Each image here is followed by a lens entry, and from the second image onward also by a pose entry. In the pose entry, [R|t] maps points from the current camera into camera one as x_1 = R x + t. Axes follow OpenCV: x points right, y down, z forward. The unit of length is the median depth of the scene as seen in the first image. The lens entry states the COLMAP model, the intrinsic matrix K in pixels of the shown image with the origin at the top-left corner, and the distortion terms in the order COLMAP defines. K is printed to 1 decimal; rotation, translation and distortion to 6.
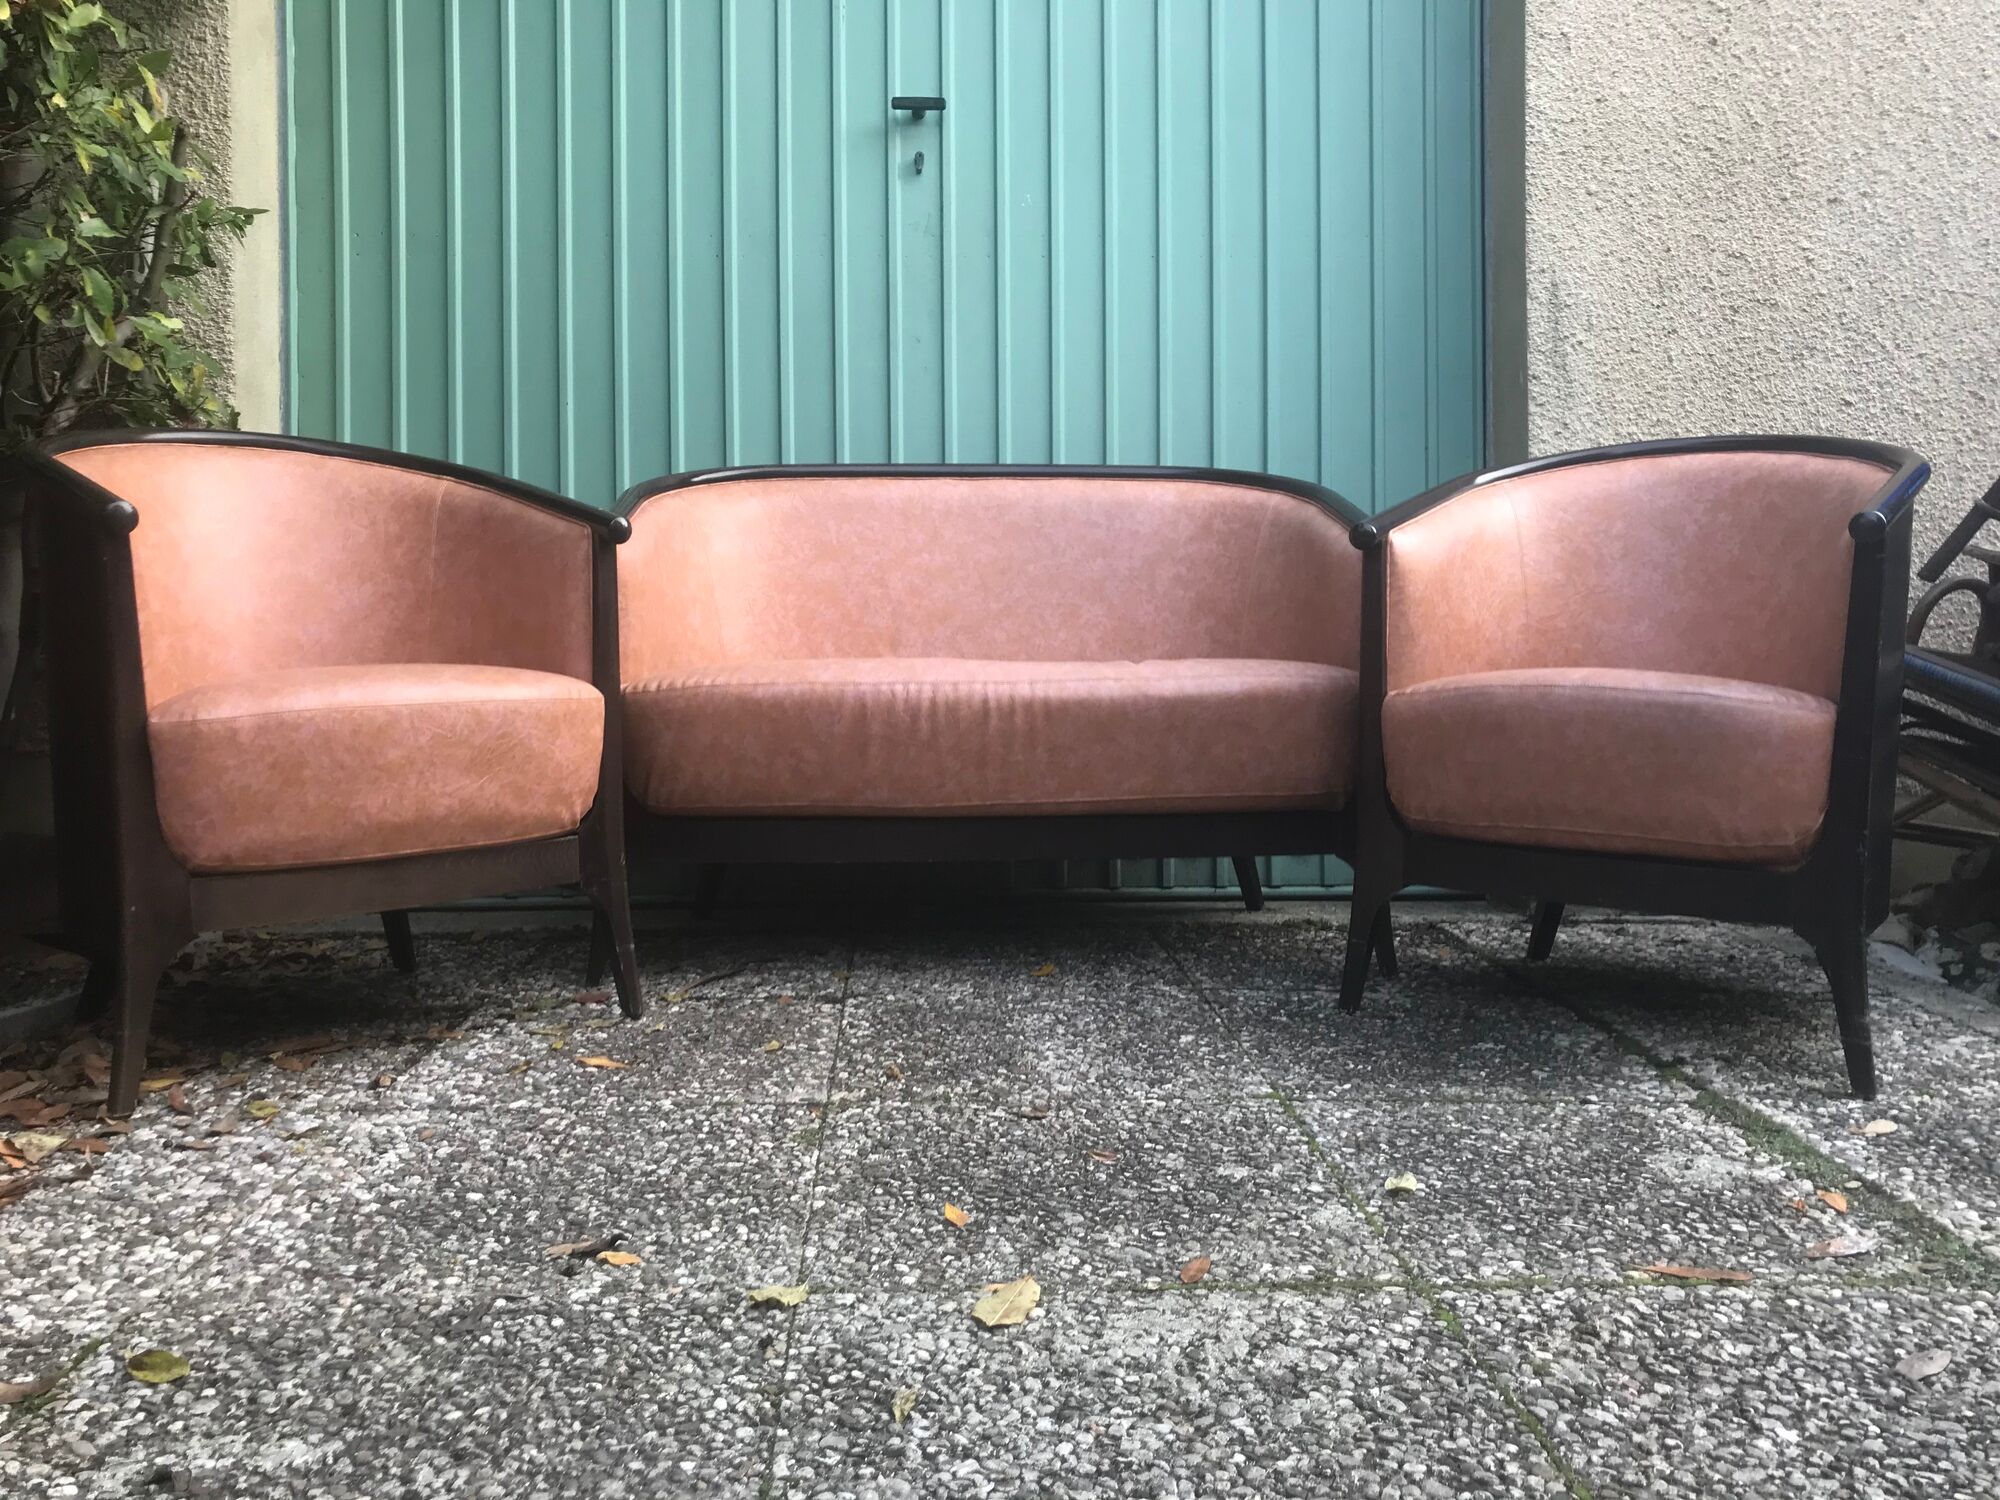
lens RADIAL K [[1666.2, 0, 1003.4], [0, 1666.2, 743.0], [0, 0, 1]] dist [0.027021, -0.006107]
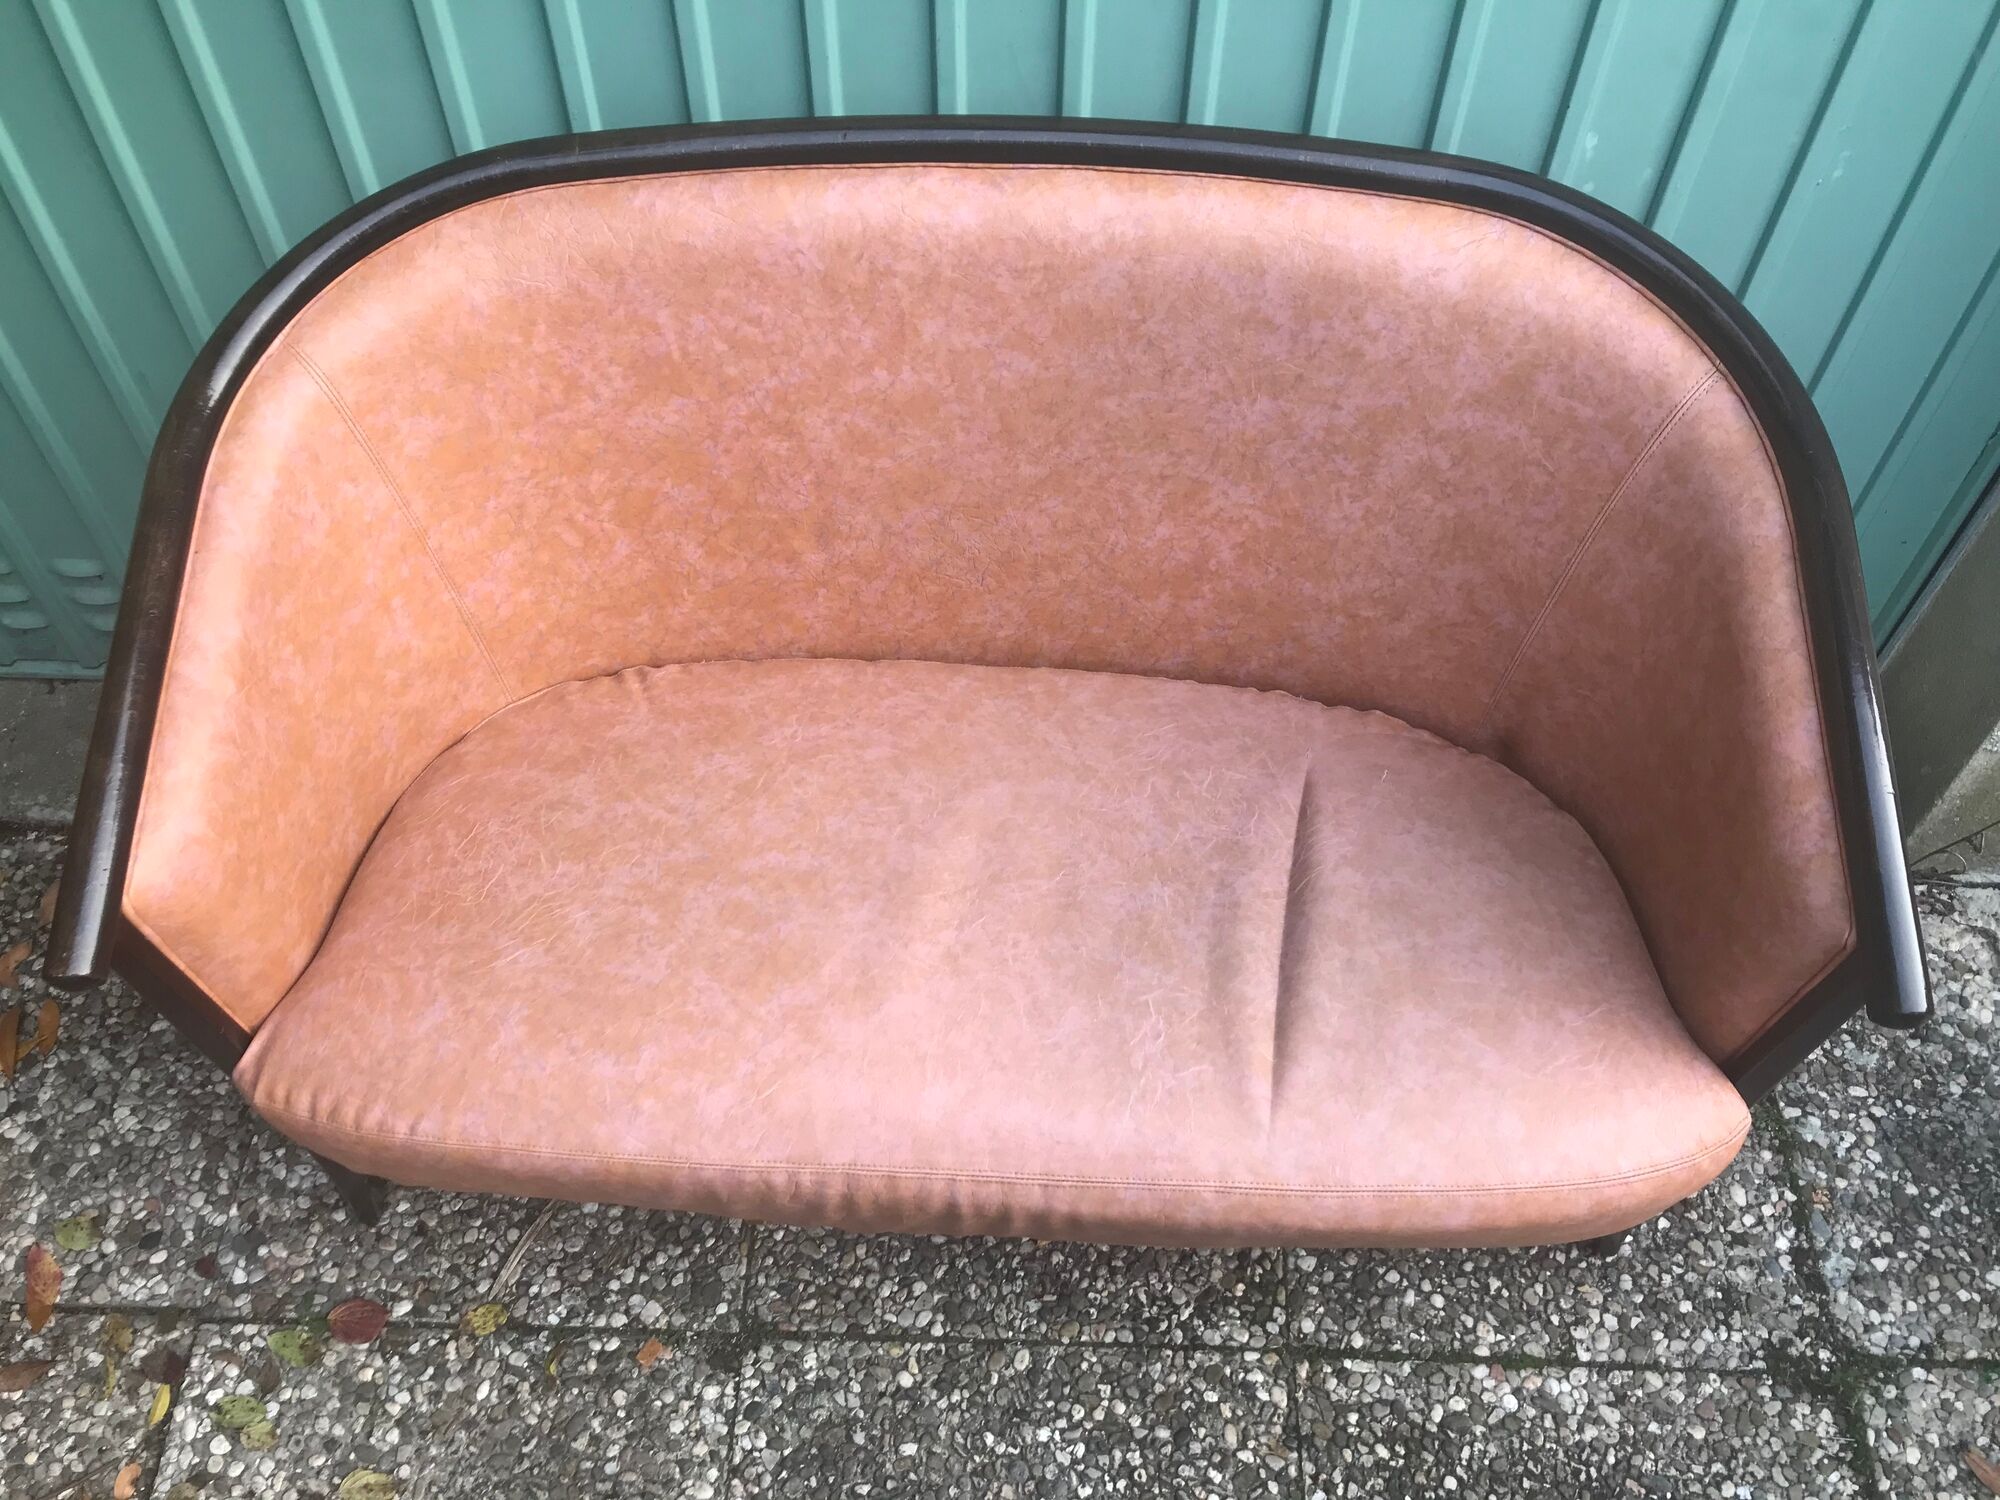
lens RADIAL K [[1655.9, 0, 1000.2], [0, 1655.9, 741.0], [0, 0, 1]] dist [-0.037747, 0.064969]
pose [[0.996674, 0.072651, -0.036907, 0.012018], [-0.015707, 0.615706, 0.787819, -0.505766], [0.079960, -0.784619, 0.614800, 0.805915]]
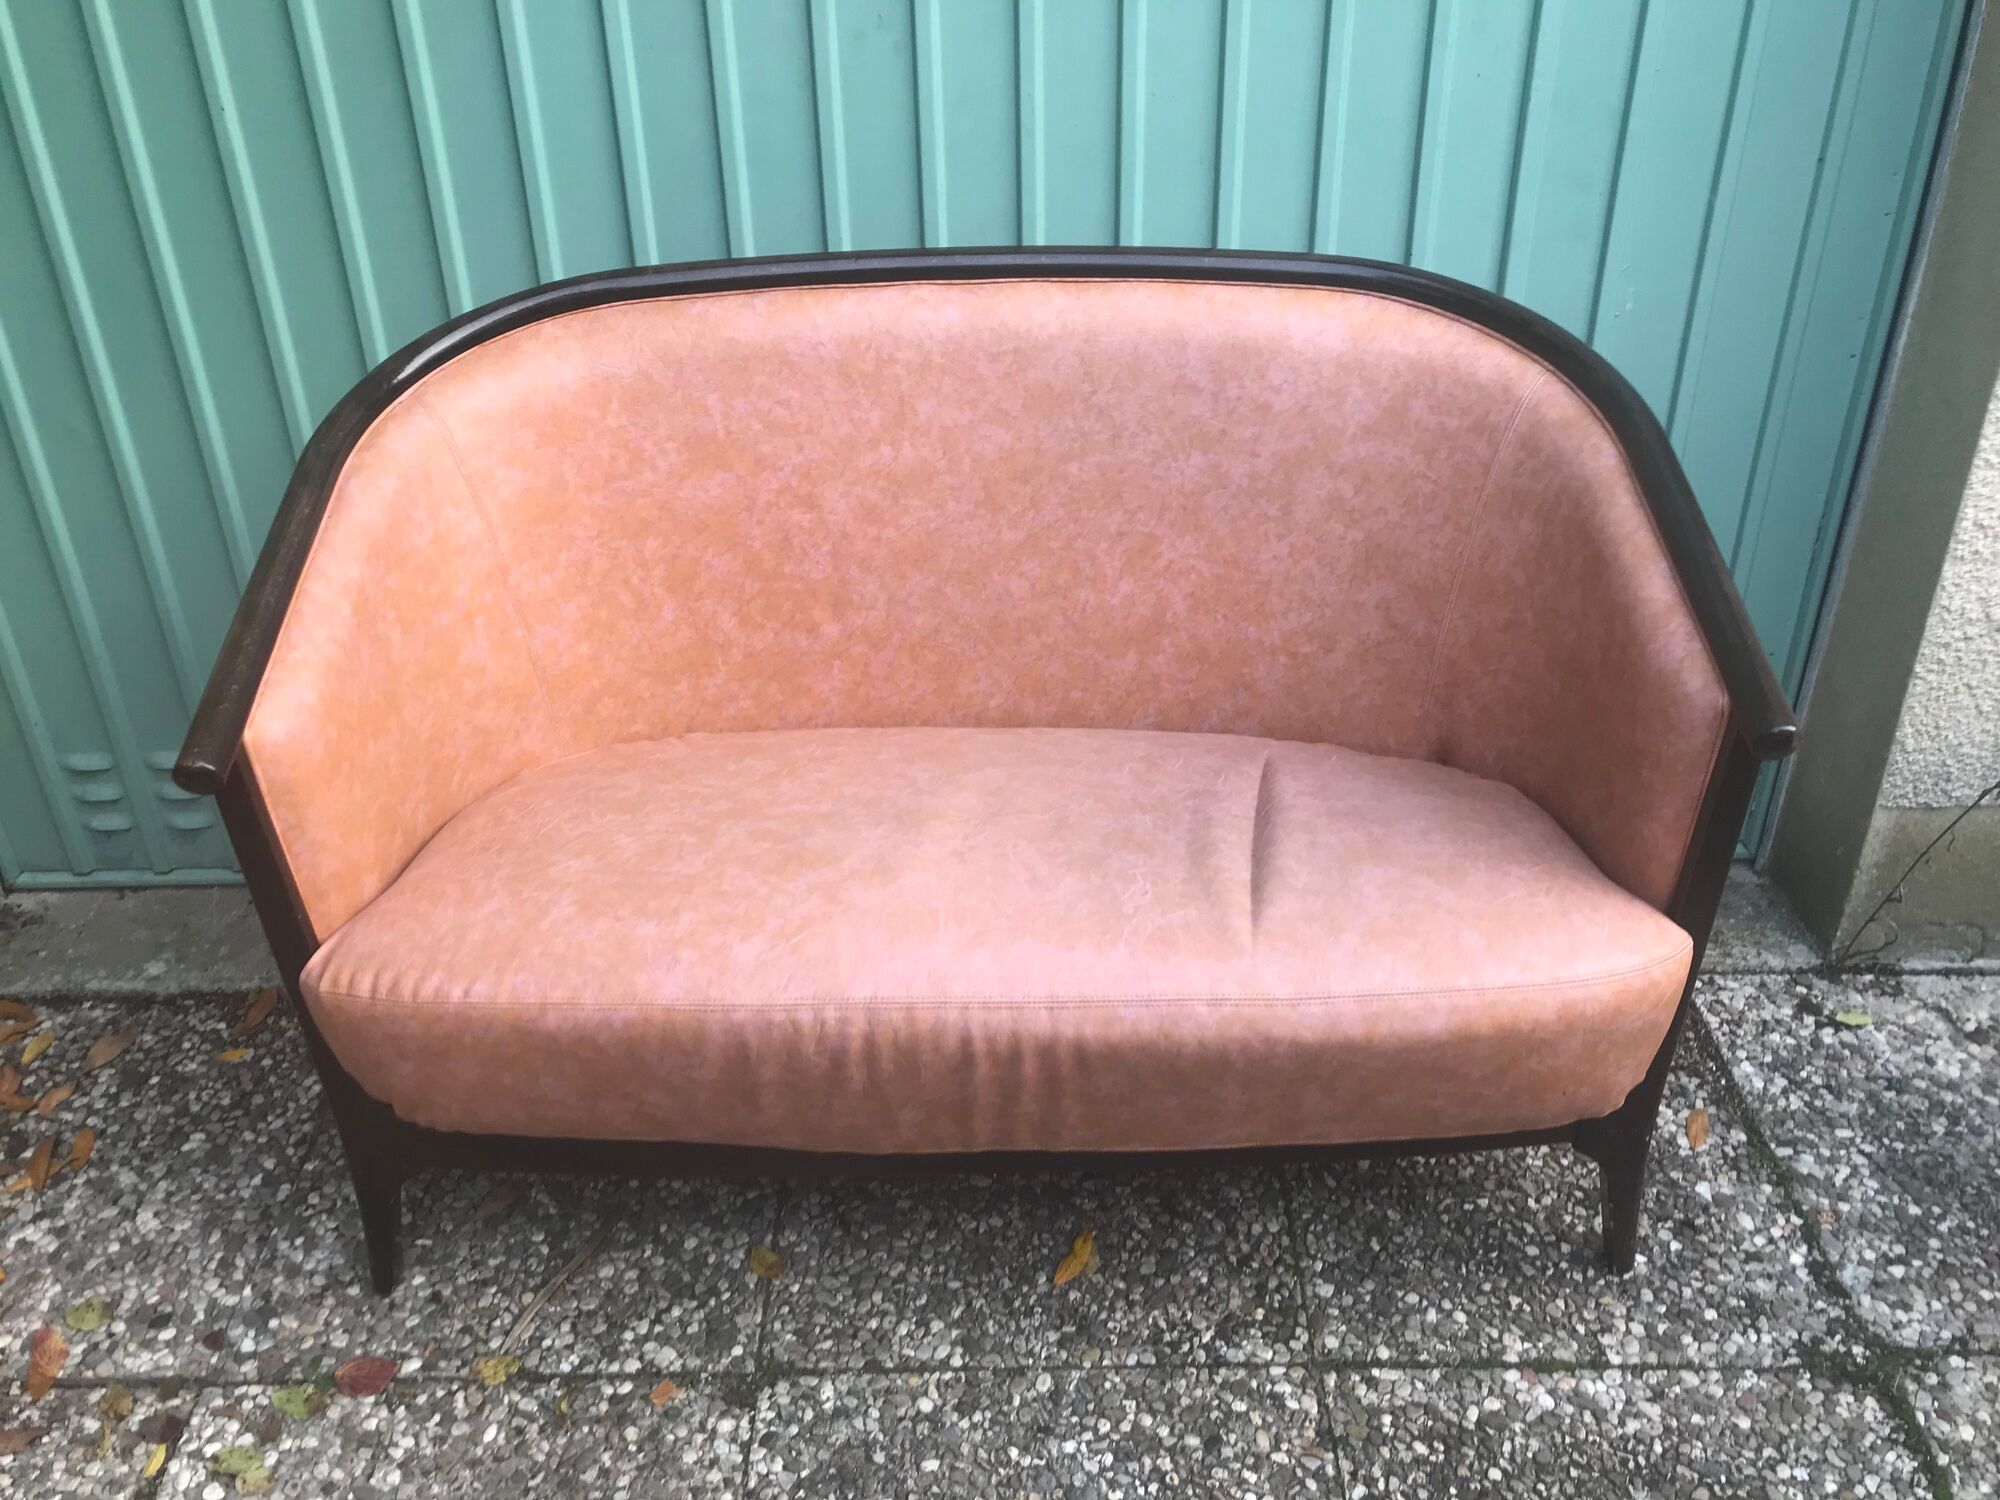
lens RADIAL K [[1677.8, 0, 993.6], [0, 1677.8, 731.1], [0, 0, 1]] dist [-0.031961, 0.049768]
pose [[0.998622, 0.014526, -0.050431, 0.023817], [0.011843, 0.873769, 0.486198, -0.378063], [0.051127, -0.486125, 0.872392, 0.574581]]
